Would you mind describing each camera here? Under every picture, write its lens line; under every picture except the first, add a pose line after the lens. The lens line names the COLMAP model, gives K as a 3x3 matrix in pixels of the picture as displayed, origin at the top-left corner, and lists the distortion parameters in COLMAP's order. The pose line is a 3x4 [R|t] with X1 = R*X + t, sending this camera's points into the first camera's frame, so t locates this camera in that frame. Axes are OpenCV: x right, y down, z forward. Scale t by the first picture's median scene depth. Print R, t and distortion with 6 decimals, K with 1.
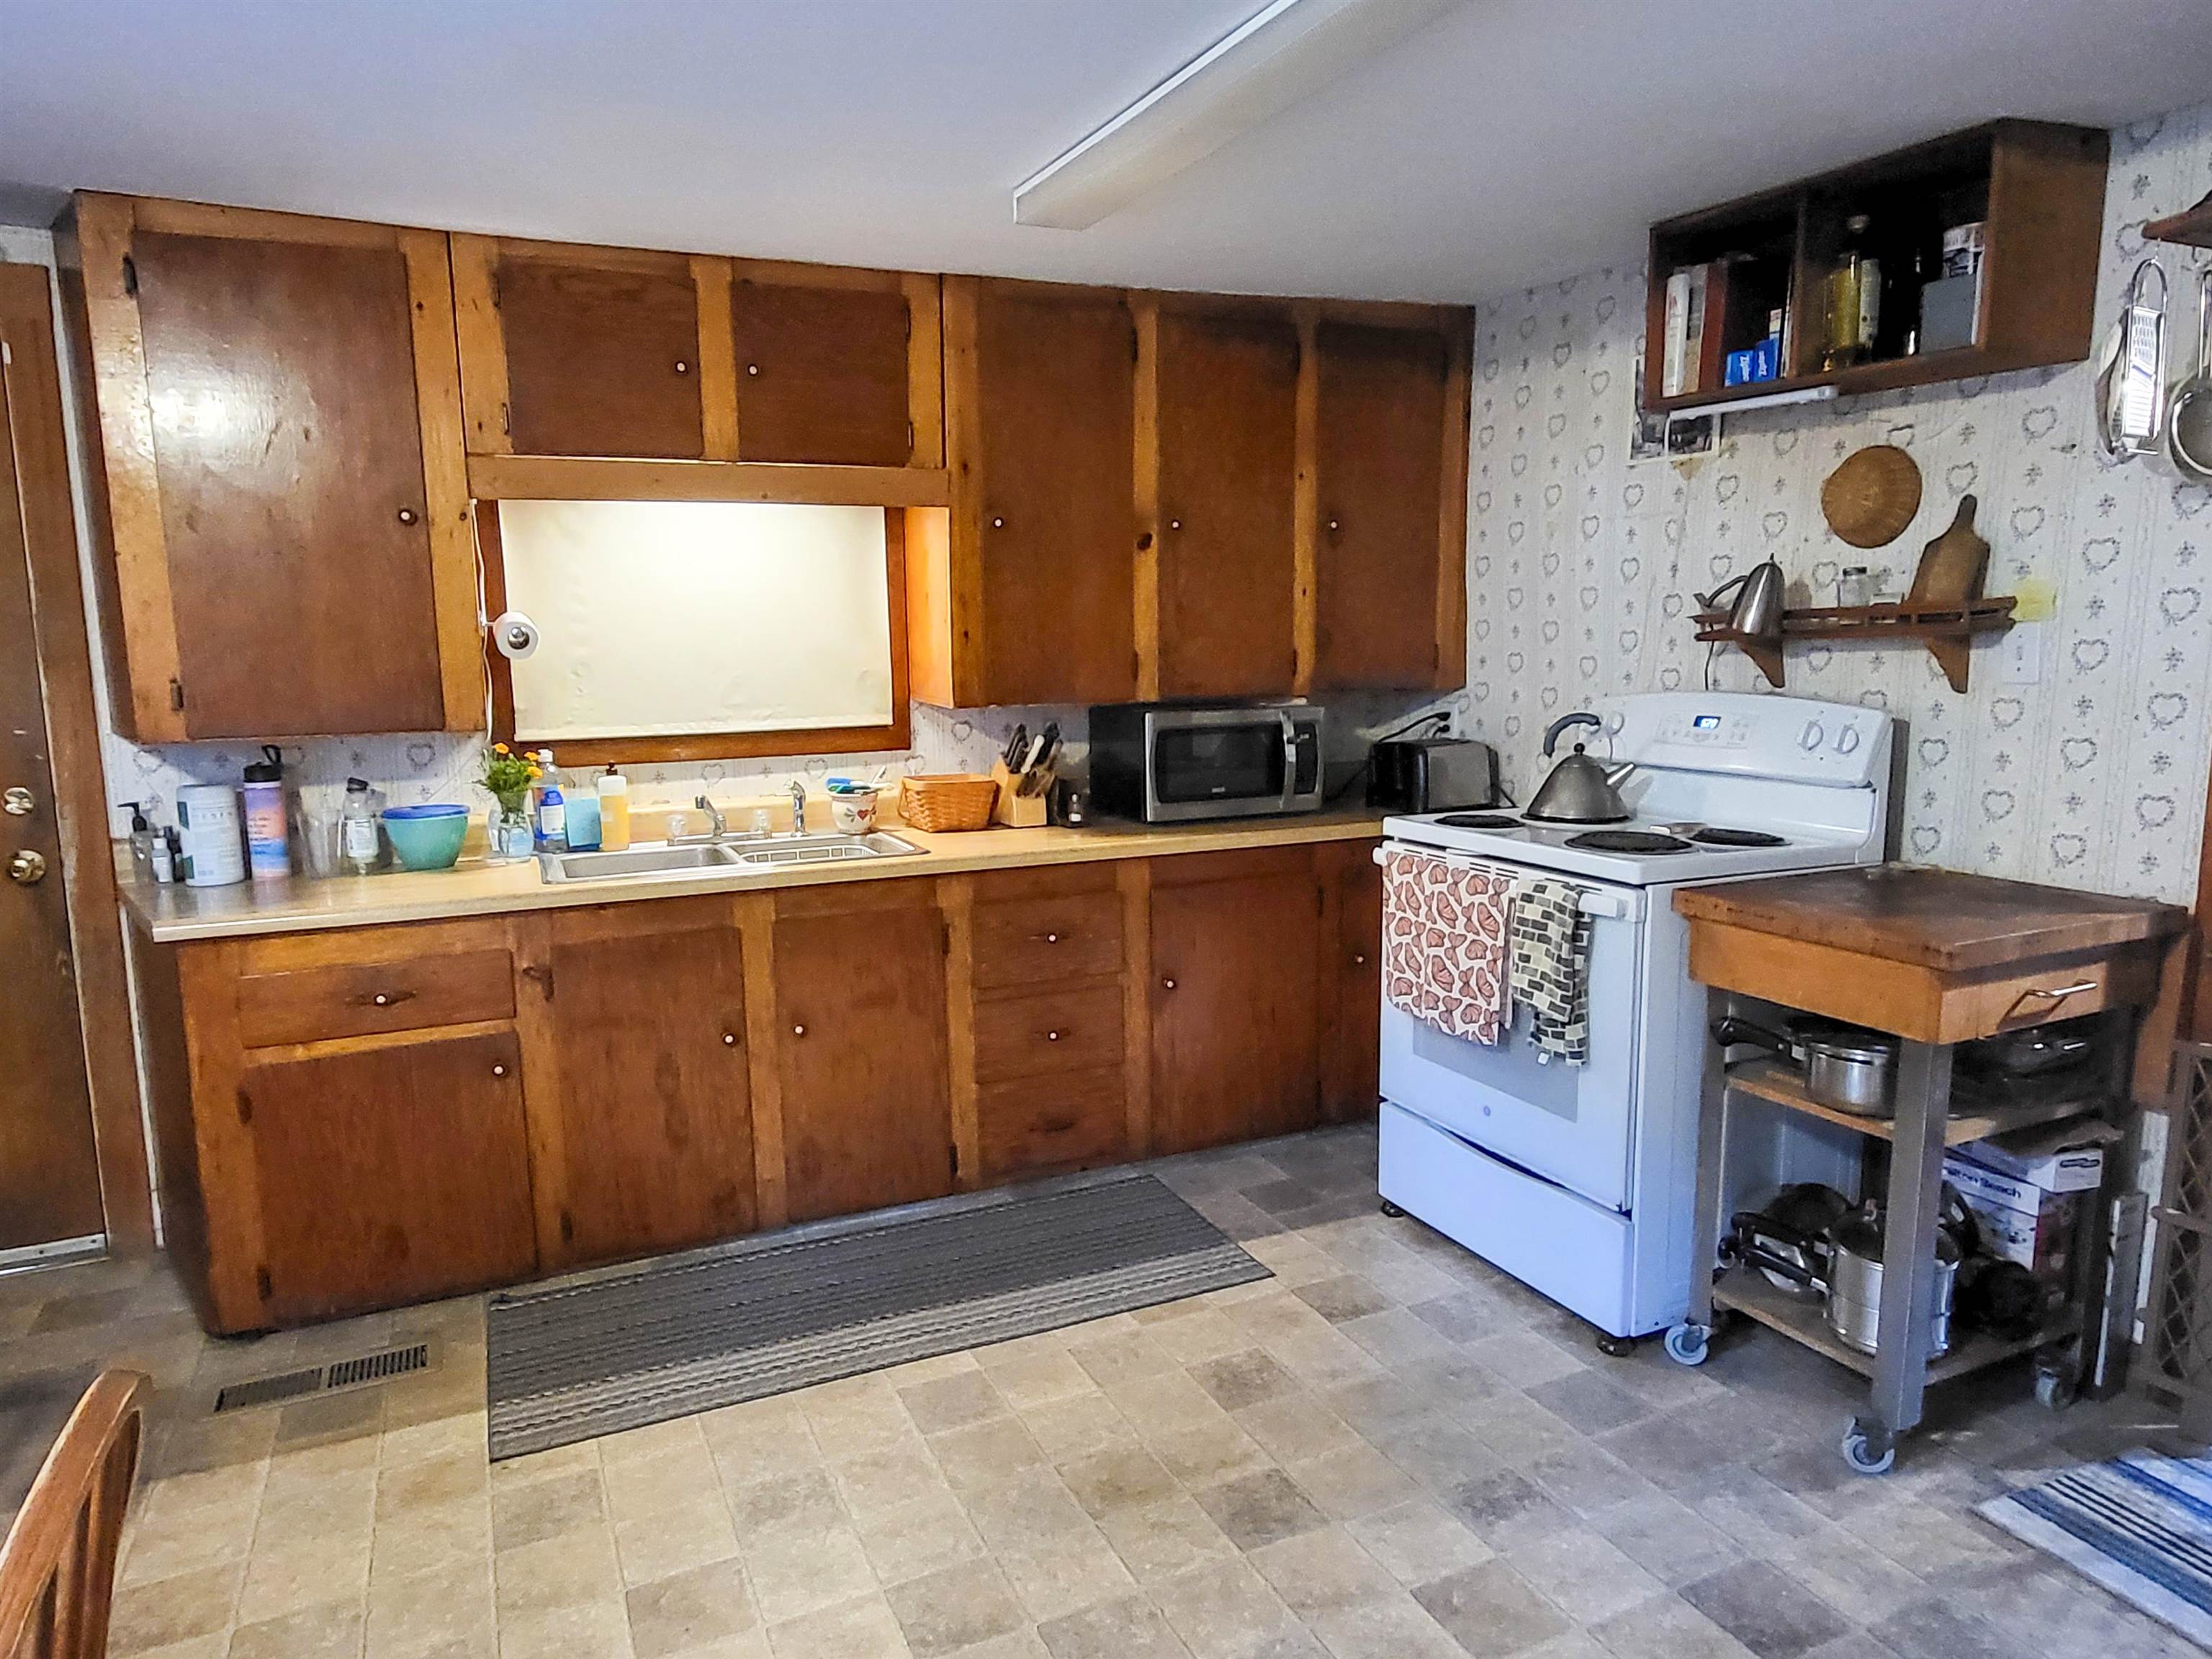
lens RADIAL K [[1386.8, 0, 1104.6], [0, 1386.8, 830.8], [0, 0, 1]] dist [-0.006645, -0.001271]
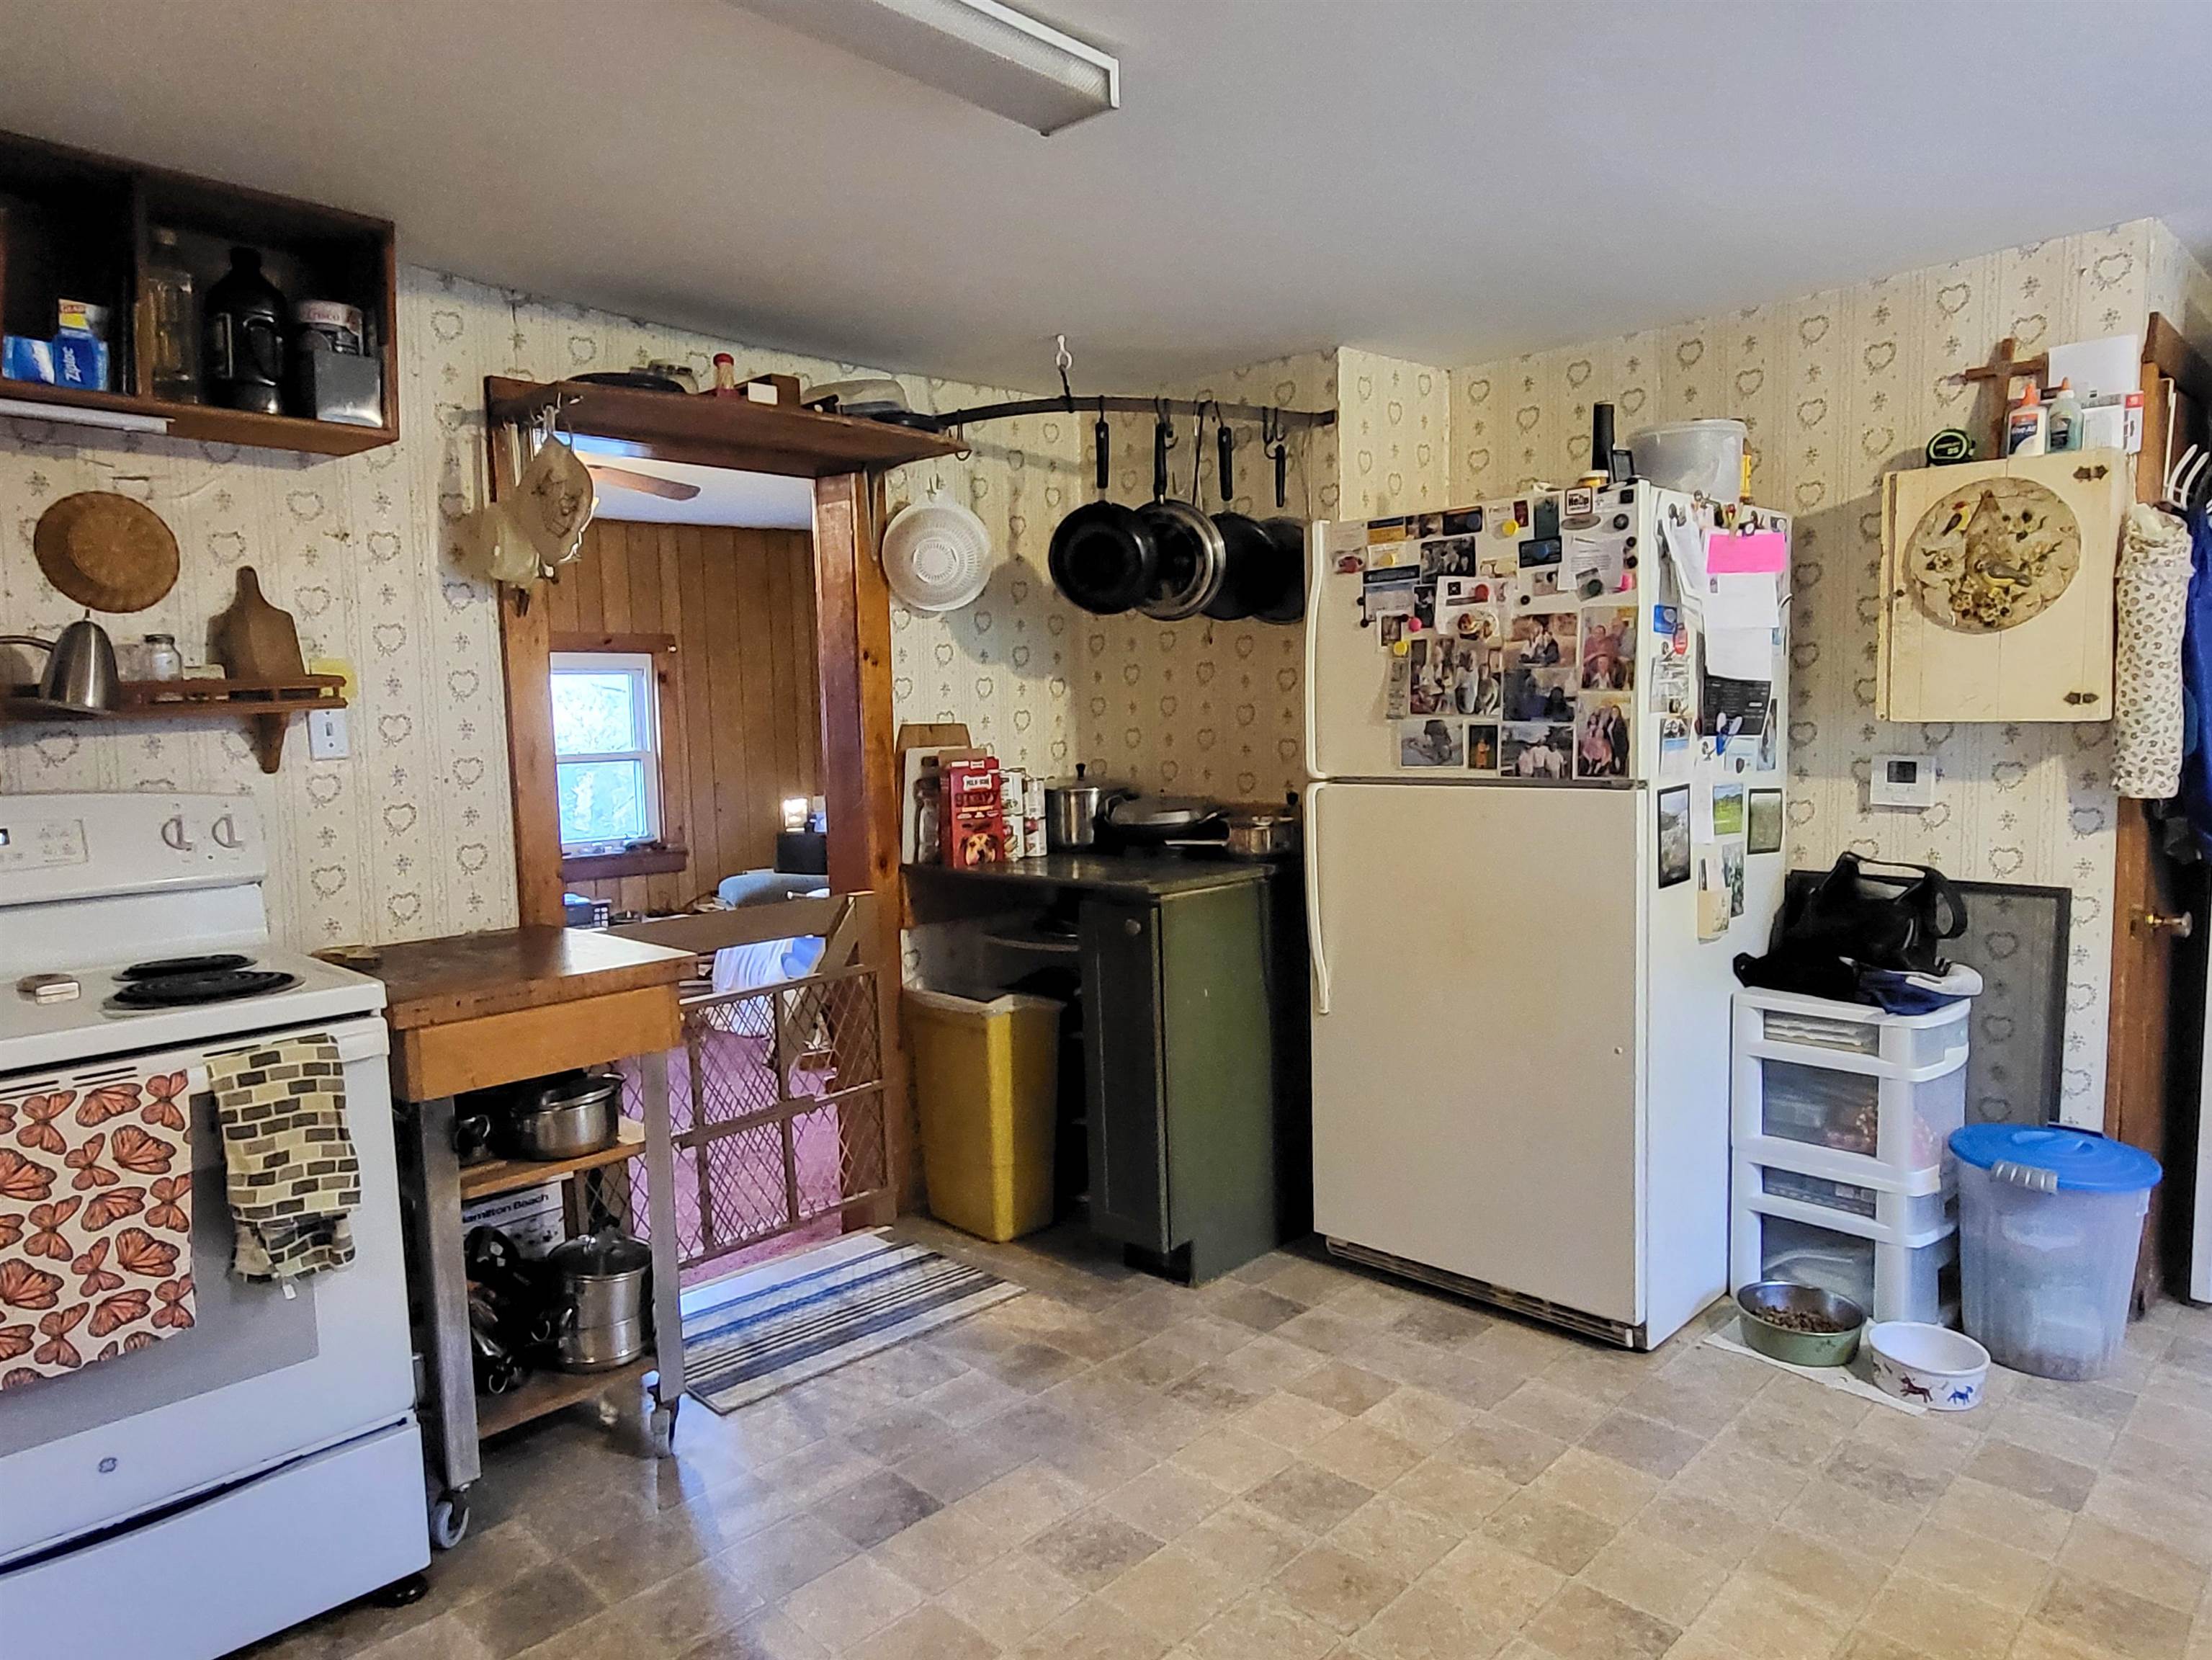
lens RADIAL K [[1387.0, 0, 1106.2], [0, 1387.0, 831.7], [0, 0, 1]] dist [-0.006645, -0.001271]
pose [[-0.350375, -0.069180, 0.934051, -0.480429], [0.157955, 0.978620, 0.131732, -0.095445], [-0.923194, 0.193694, -0.331957, 0.797660]]
